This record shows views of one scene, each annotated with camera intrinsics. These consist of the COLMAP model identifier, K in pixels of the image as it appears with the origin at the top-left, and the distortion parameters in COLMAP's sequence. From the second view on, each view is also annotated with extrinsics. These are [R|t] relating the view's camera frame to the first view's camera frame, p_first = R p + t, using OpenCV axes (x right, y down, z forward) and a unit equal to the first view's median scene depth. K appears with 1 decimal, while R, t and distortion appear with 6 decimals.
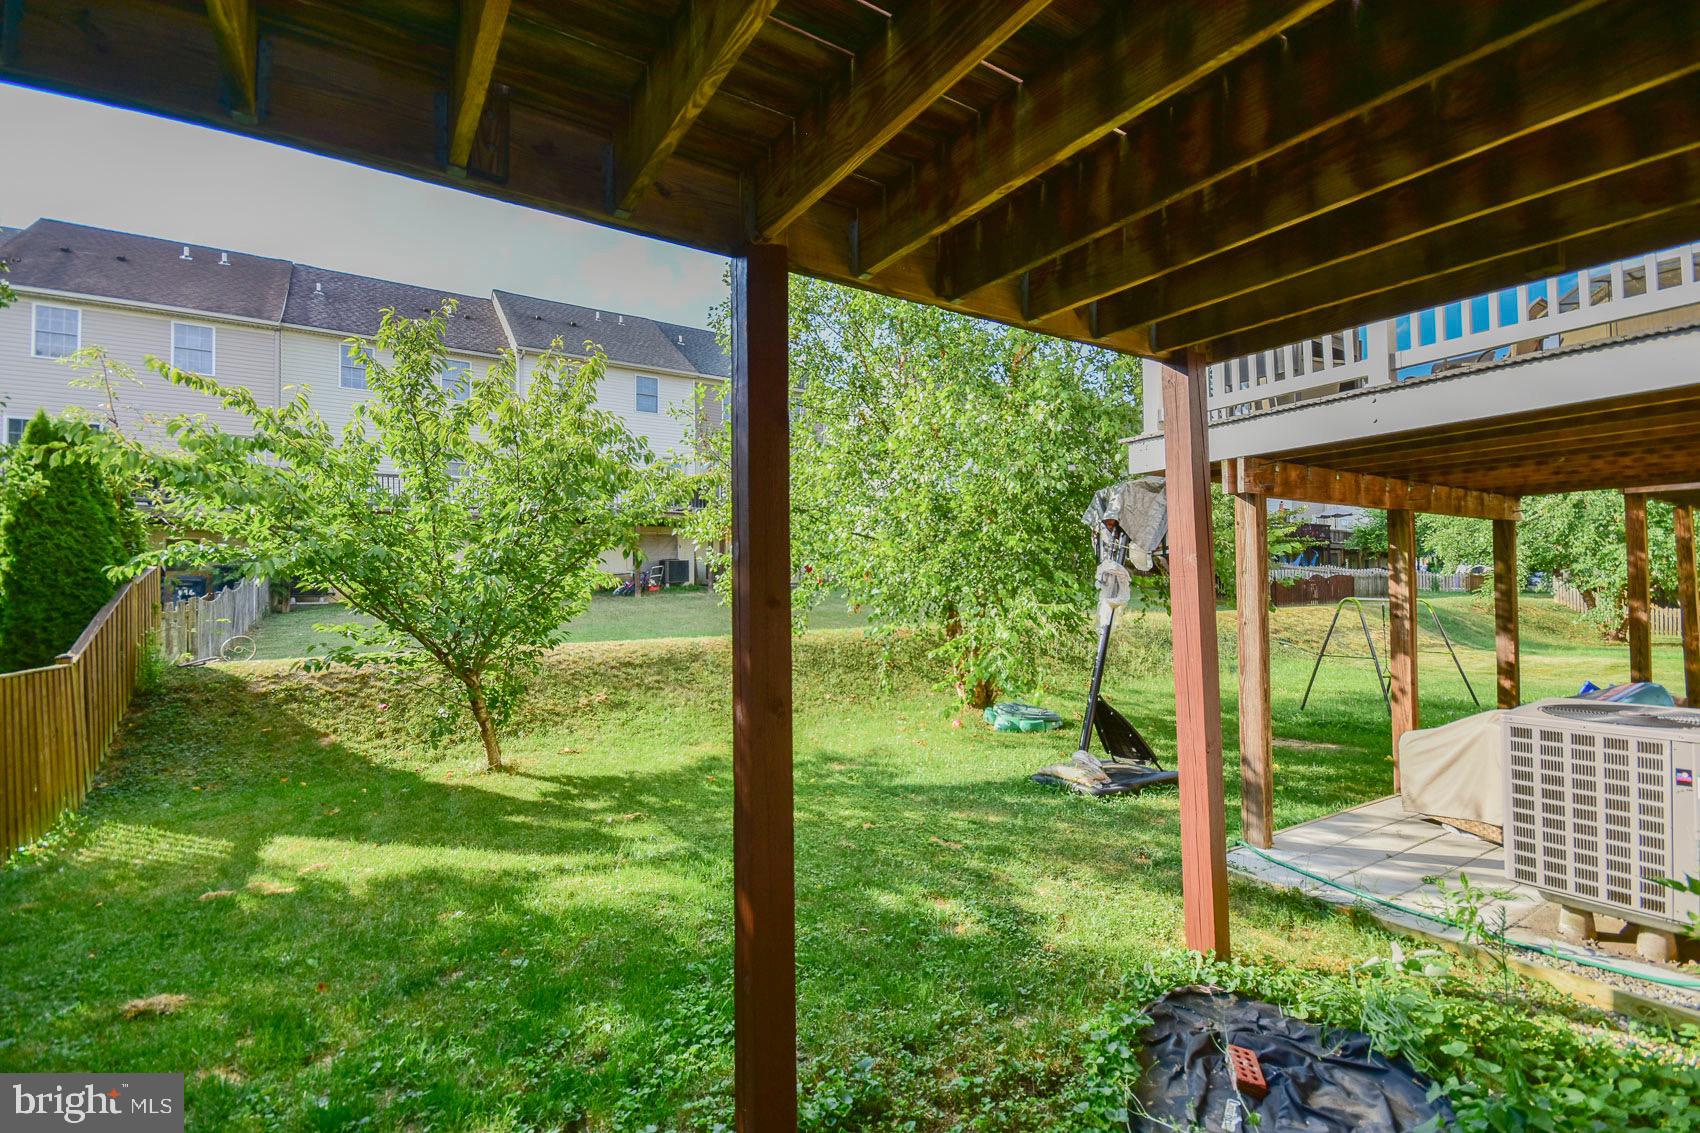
lens RADIAL K [[752.9, 0, 864.7], [0, 752.9, 572.6], [0, 0, 1]] dist [0.000017, 0.000314]
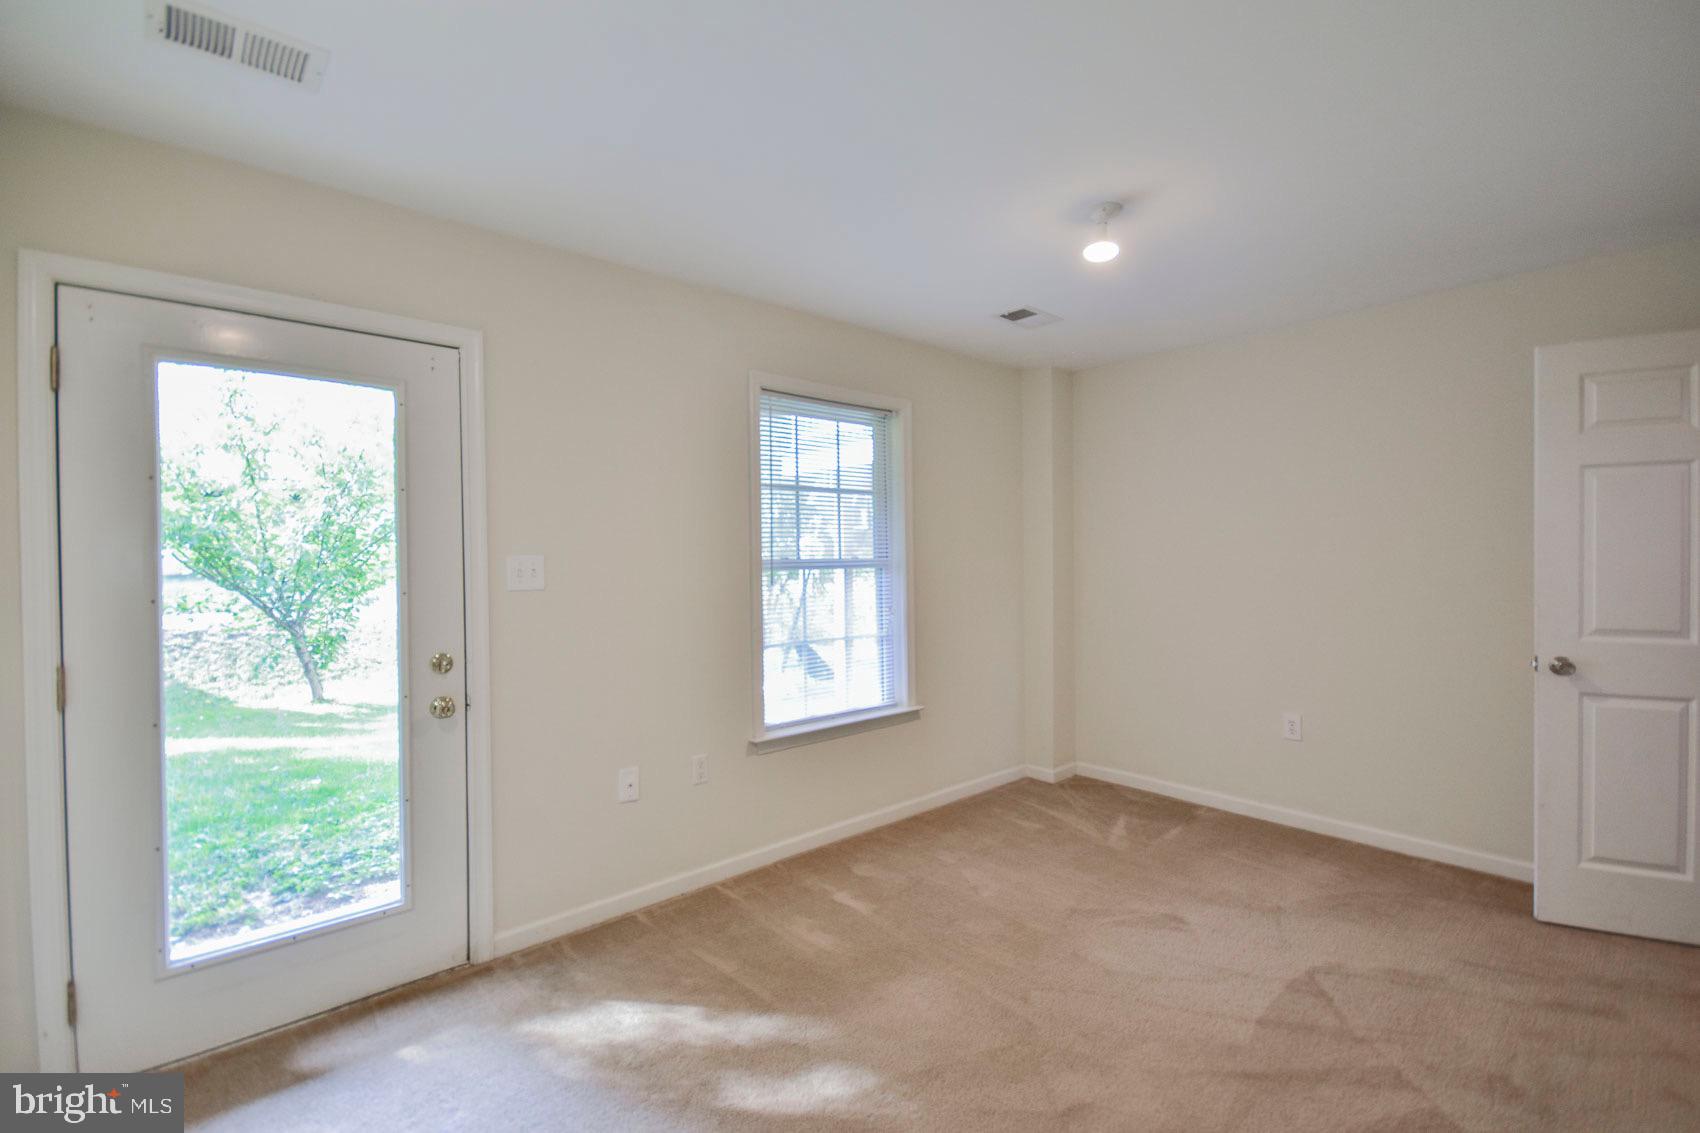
lens RADIAL K [[743.1, 0, 850.0], [0, 743.1, 566.5], [0, 0, 1]] dist [0.030160, -0.015897]
pose [[0.991244, -0.008408, 0.131775, 0.215072], [0.005136, 0.999671, 0.025146, 0.011472], [-0.131943, -0.024249, 0.990961, -0.334937]]
